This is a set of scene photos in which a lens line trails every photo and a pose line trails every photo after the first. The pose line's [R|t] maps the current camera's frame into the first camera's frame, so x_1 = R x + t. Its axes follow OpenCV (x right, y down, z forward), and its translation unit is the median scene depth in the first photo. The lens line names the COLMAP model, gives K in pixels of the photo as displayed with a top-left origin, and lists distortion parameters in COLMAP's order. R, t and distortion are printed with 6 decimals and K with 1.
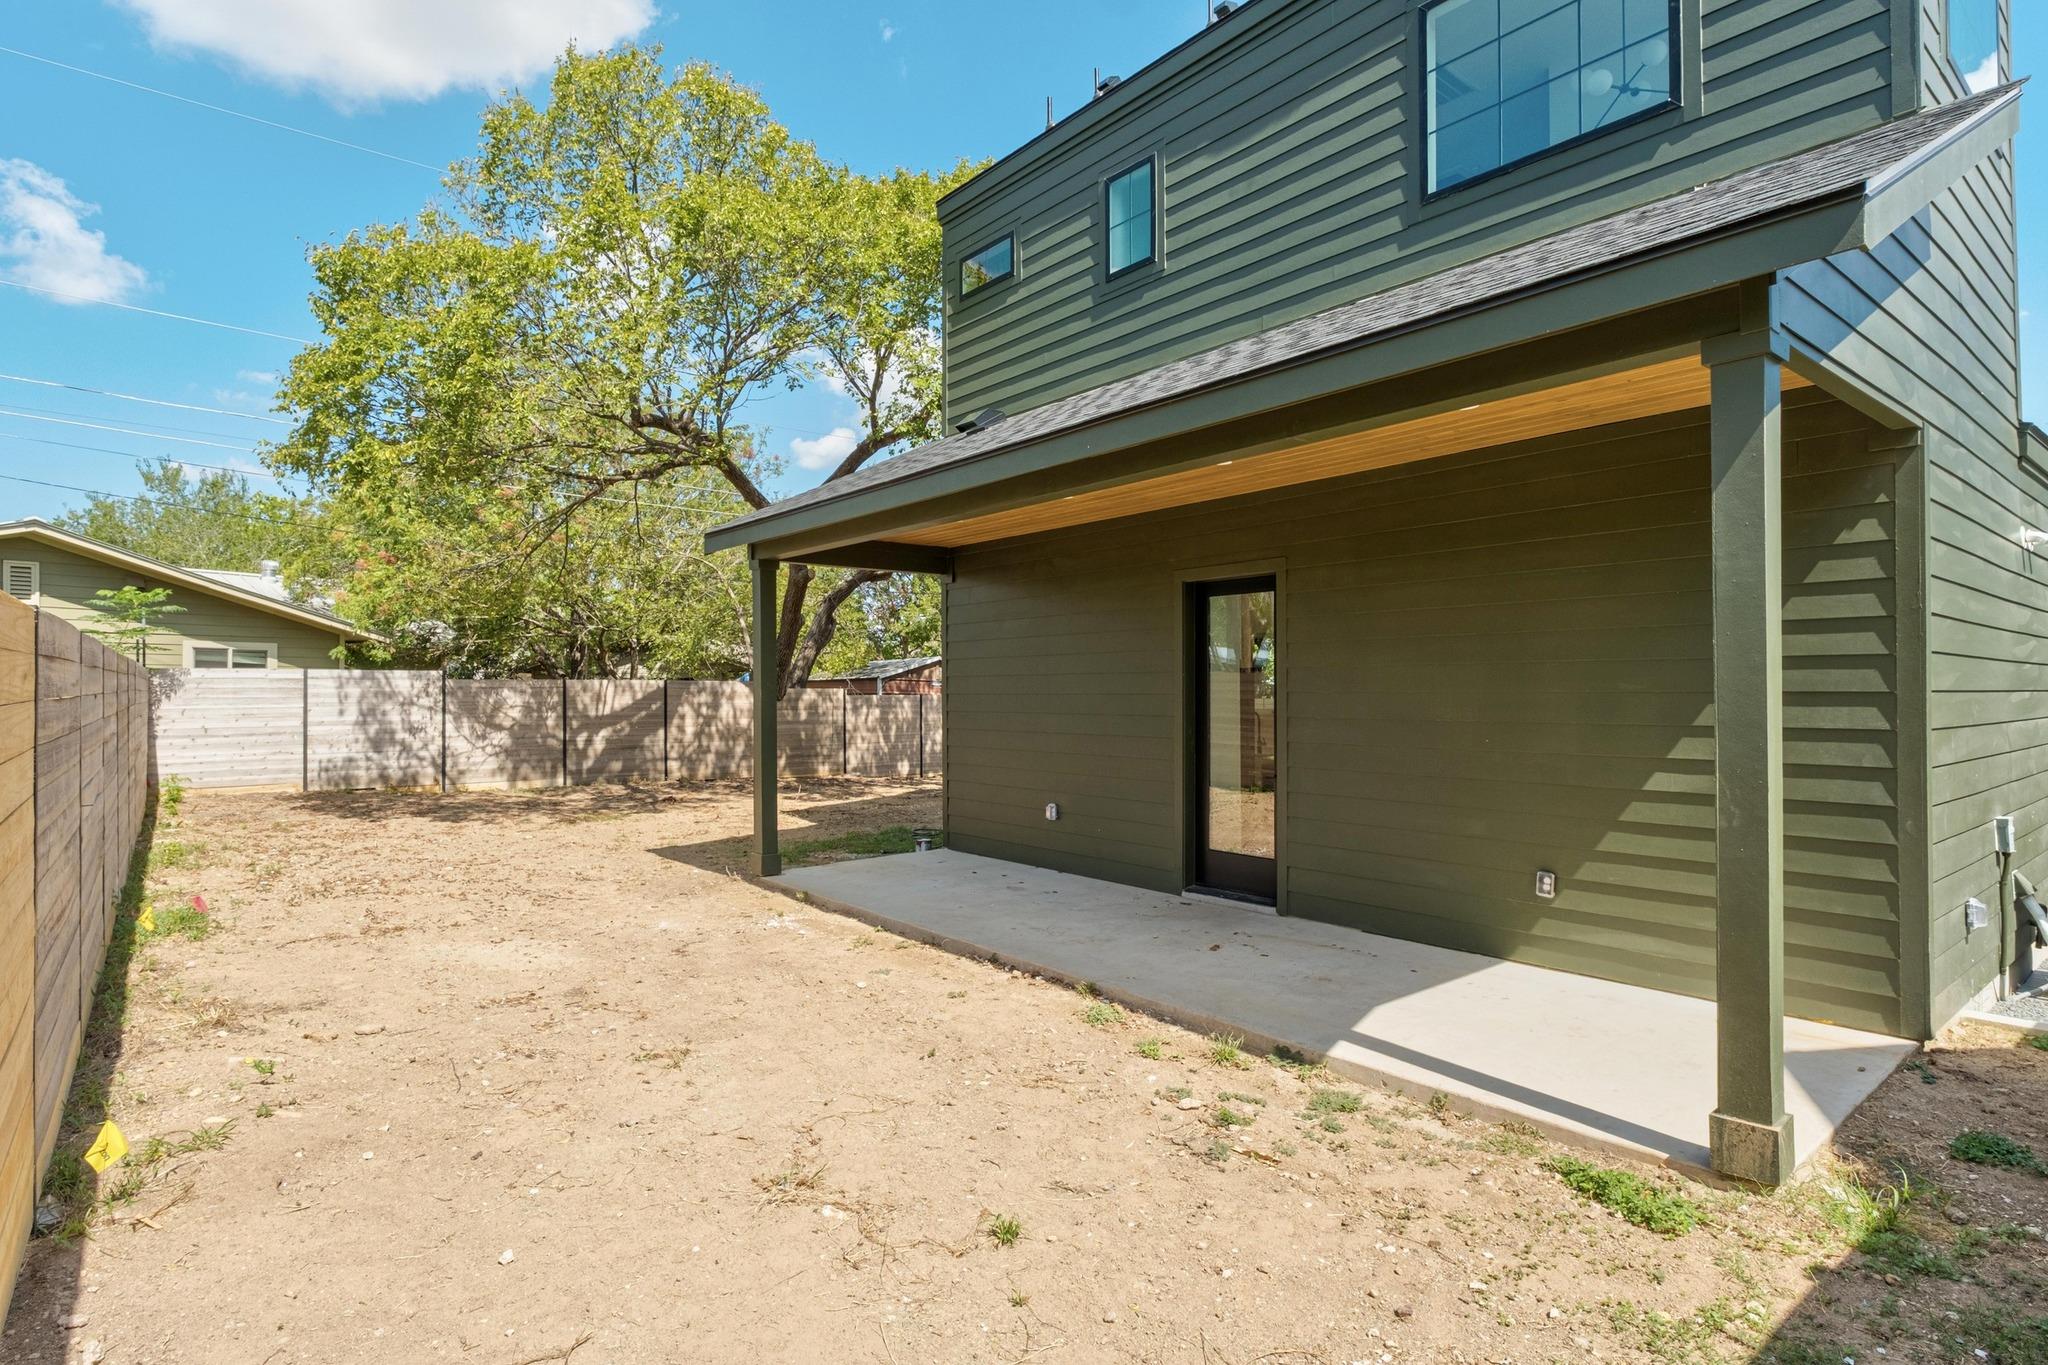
lens RADIAL K [[1045.1, 0, 1012.4], [0, 1045.1, 685.8], [0, 0, 1]] dist [-0.002328, 0.000985]
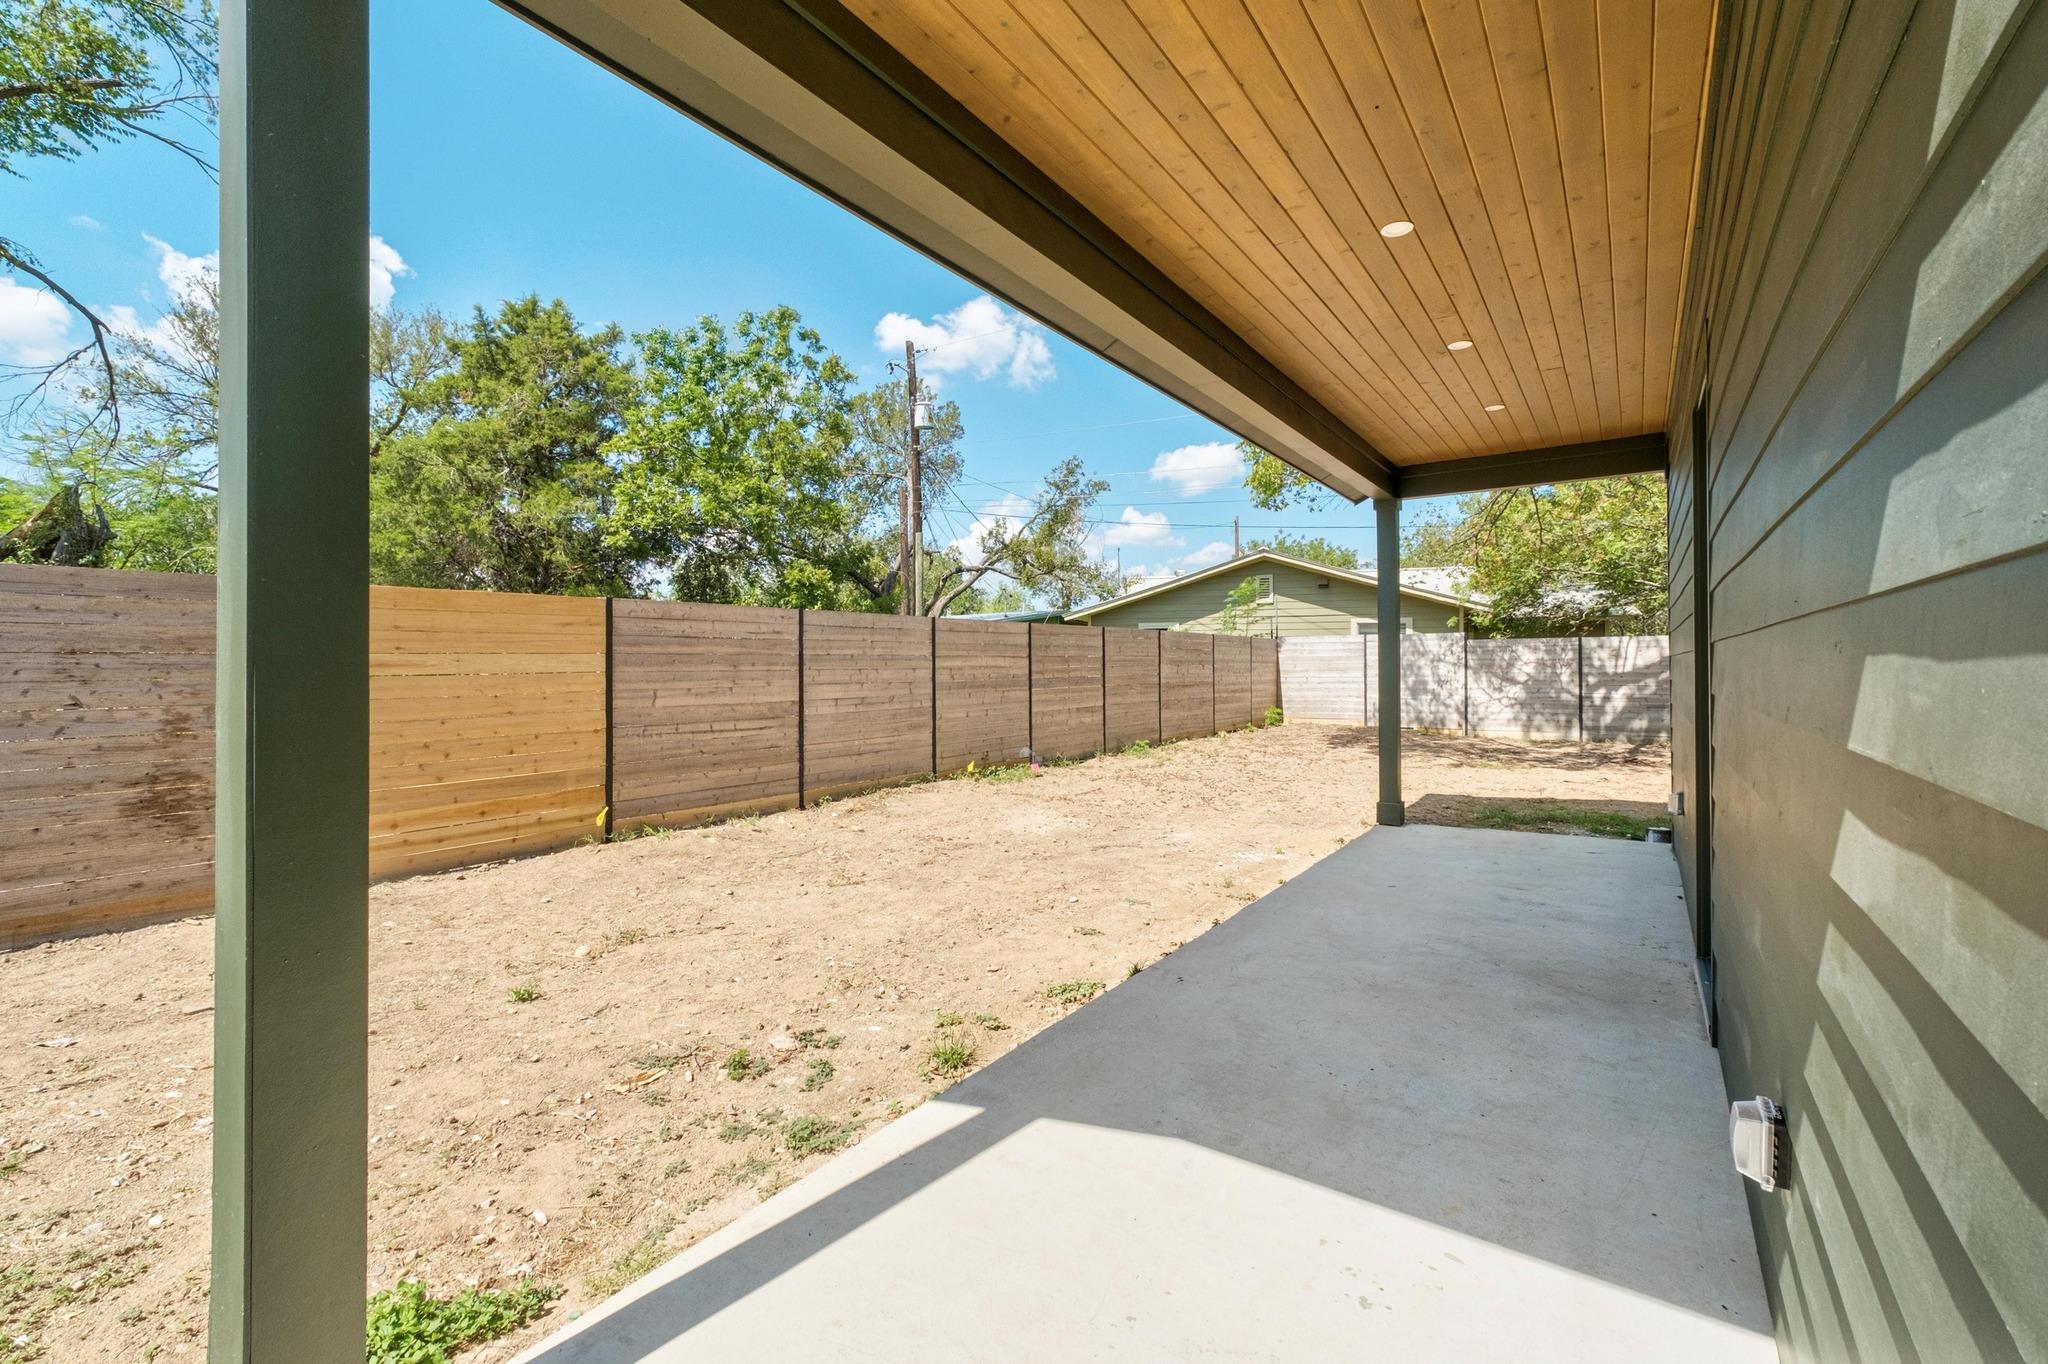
lens RADIAL K [[865.6, 0, 1030.9], [0, 865.6, 666.0], [0, 0, 1]] dist [-0.016665, 0.019467]
pose [[0.276972, -0.000106, -0.960878, 0.364901], [0.009524, 0.999951, 0.002635, 0.023549], [0.960831, -0.009882, 0.276959, 0.376973]]
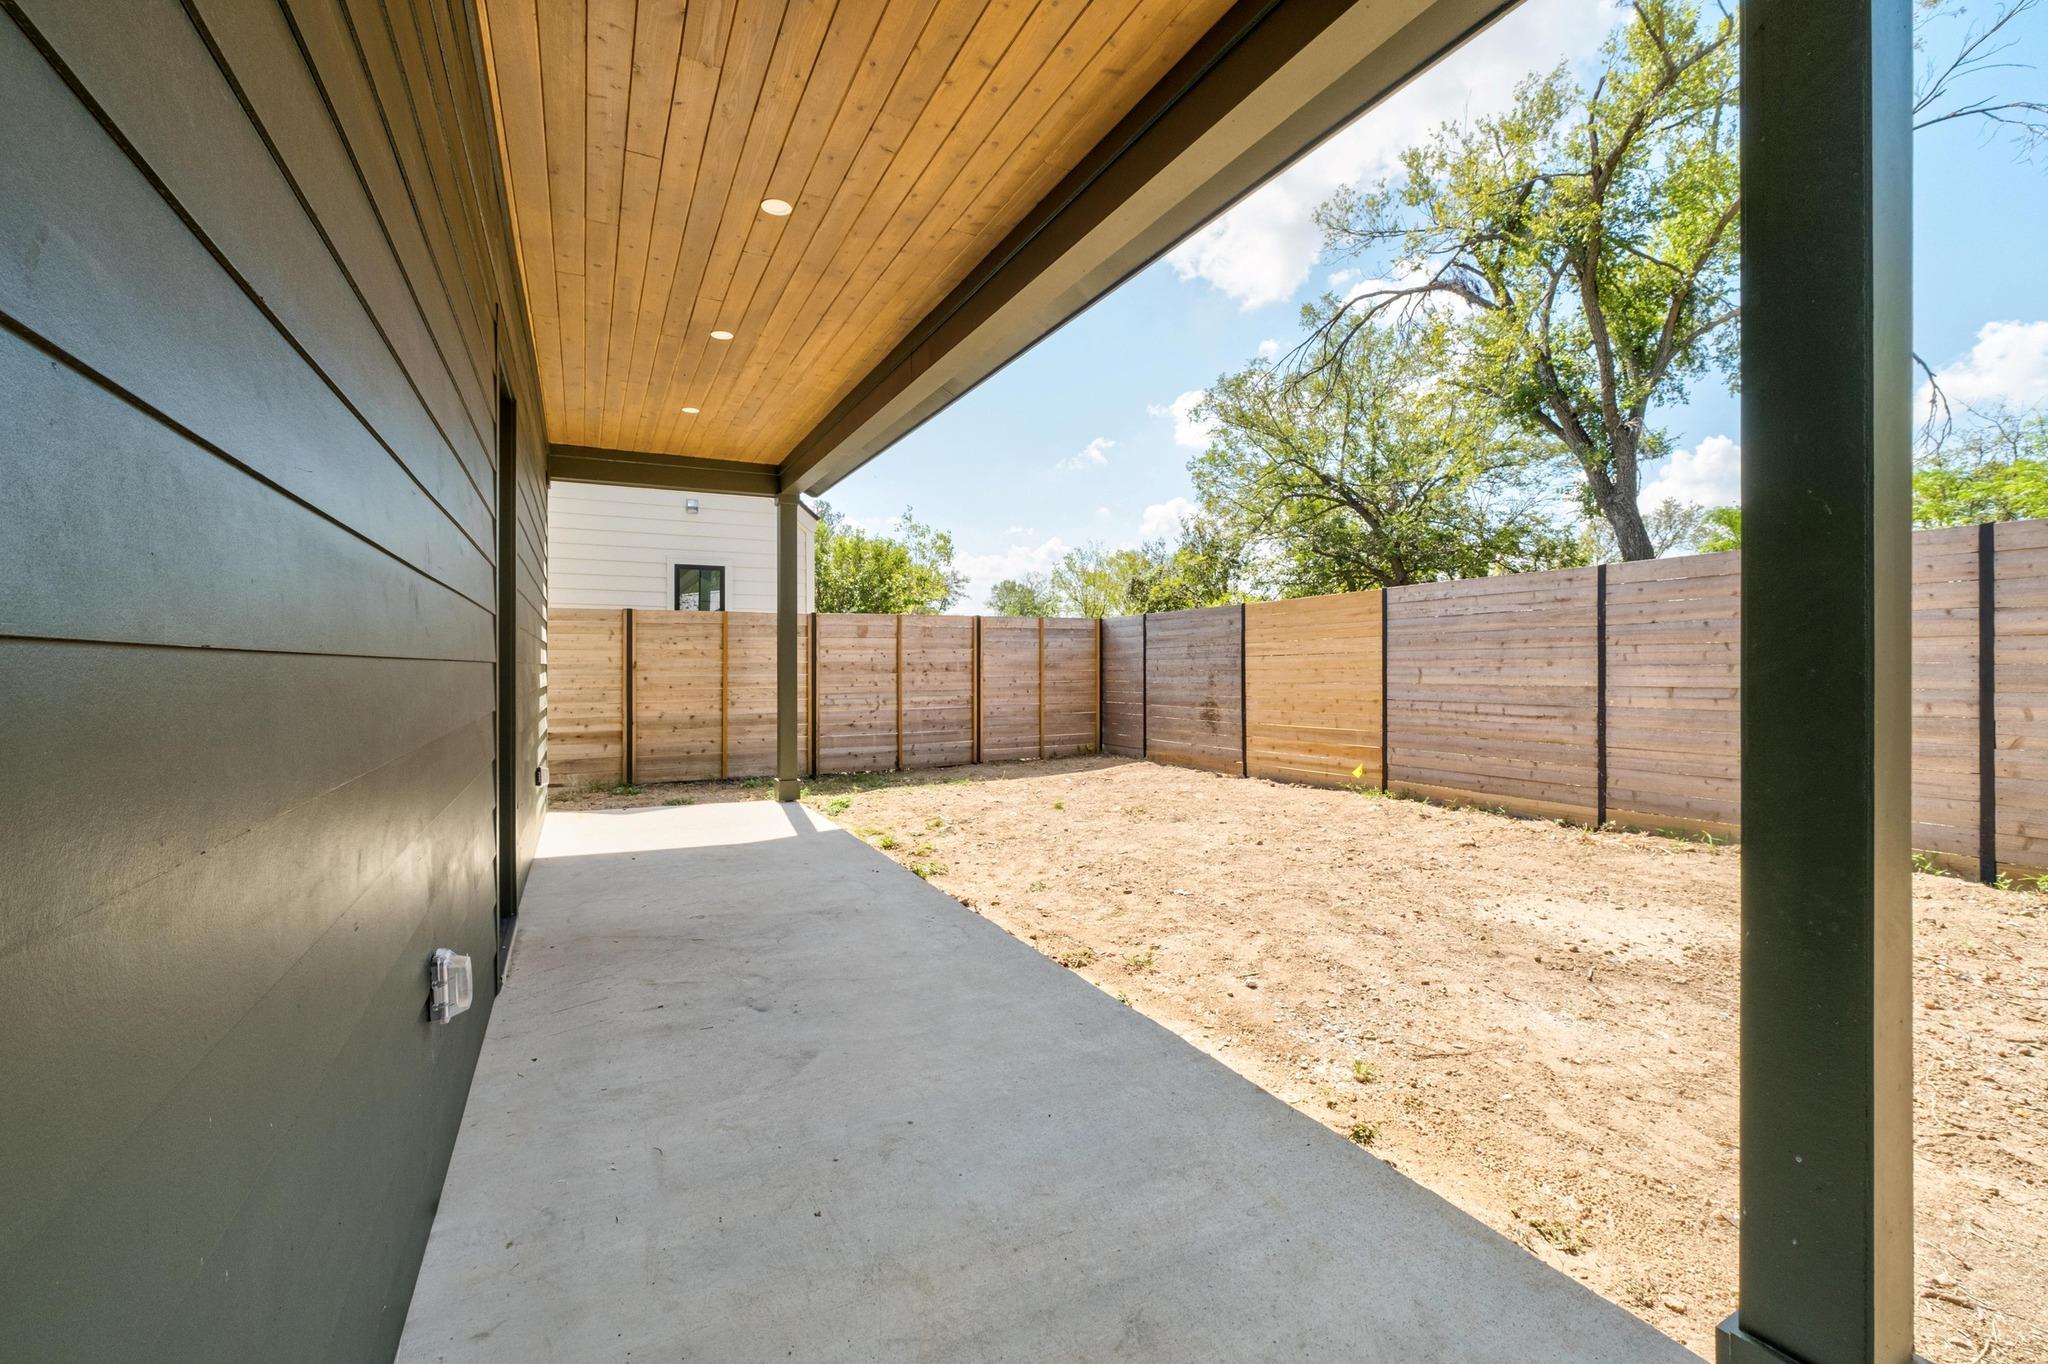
lens RADIAL K [[865.6, 0, 1030.9], [0, 865.6, 666.0], [0, 0, 1]] dist [-0.016665, 0.019467]
pose [[-0.980198, 0.010053, 0.197765, -0.110177], [0.008816, 0.999936, -0.007133, 0.039224], [-0.197824, -0.005248, -0.980223, 0.957117]]
